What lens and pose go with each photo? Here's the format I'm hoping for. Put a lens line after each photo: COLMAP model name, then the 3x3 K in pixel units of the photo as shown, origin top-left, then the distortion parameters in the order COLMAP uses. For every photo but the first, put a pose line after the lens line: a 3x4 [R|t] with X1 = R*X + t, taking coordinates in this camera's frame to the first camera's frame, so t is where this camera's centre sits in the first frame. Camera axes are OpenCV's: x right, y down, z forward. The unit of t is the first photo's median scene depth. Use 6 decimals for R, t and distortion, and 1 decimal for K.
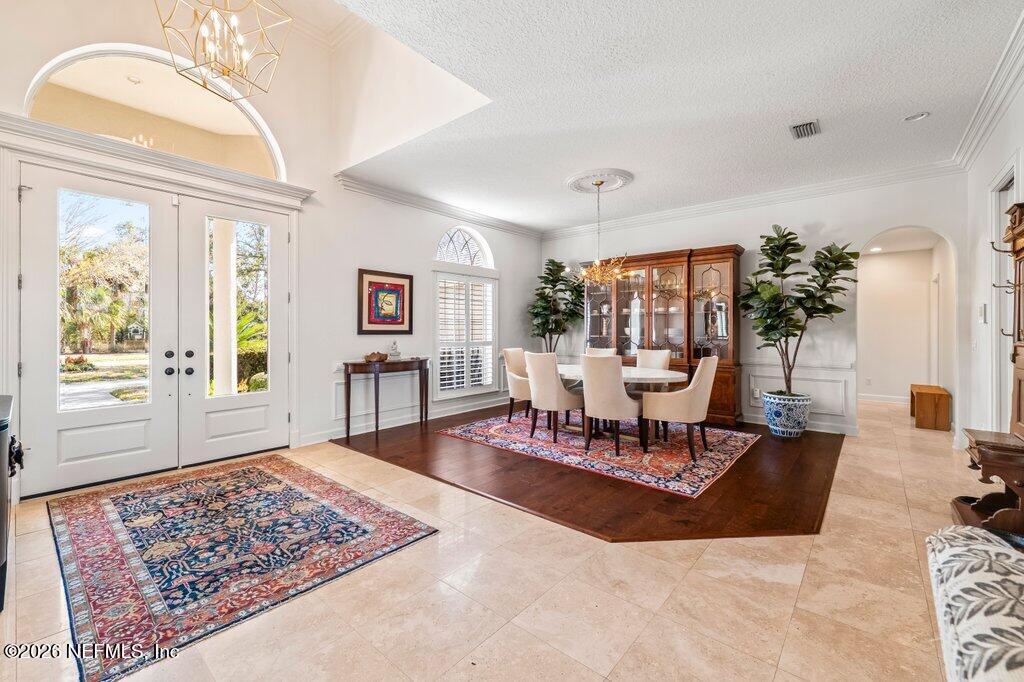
lens RADIAL K [[423.6, 0, 513.5], [0, 423.6, 334.2], [0, 0, 1]] dist [-0.000166, 0.000020]
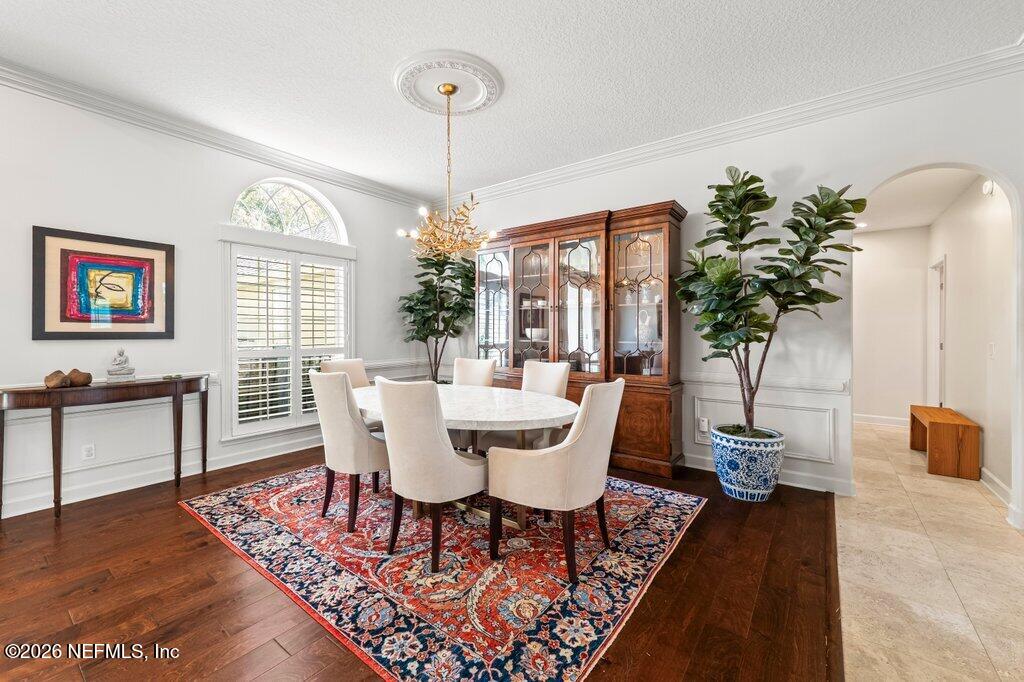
lens RADIAL K [[417.0, 0, 509.6], [0, 417.0, 338.8], [0, 0, 1]] dist [0.000270, -0.000012]
pose [[0.998400, -0.002330, 0.056495, 0.248999], [0.001879, 0.999966, 0.008035, -0.003876], [-0.056512, -0.007916, 0.998371, 0.387725]]
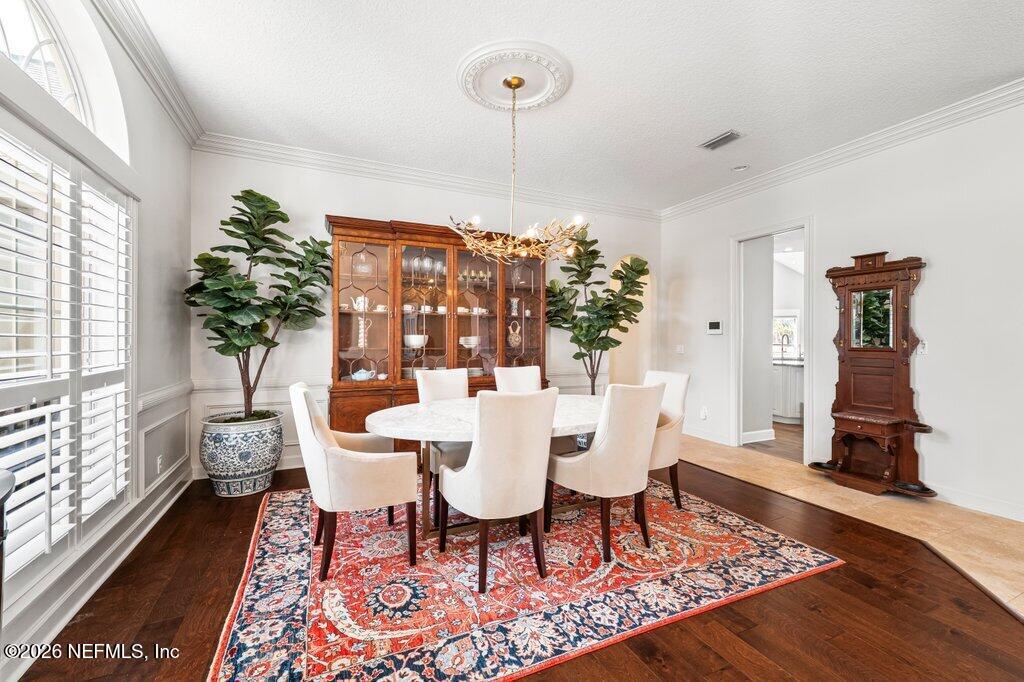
lens RADIAL K [[417.0, 0, 509.6], [0, 417.0, 338.8], [0, 0, 1]] dist [0.000270, -0.000012]
pose [[0.425773, -0.001694, 0.904828, -0.305197], [0.005151, 0.999987, -0.000552, -0.009486], [-0.904815, 0.004896, 0.425776, 0.743492]]
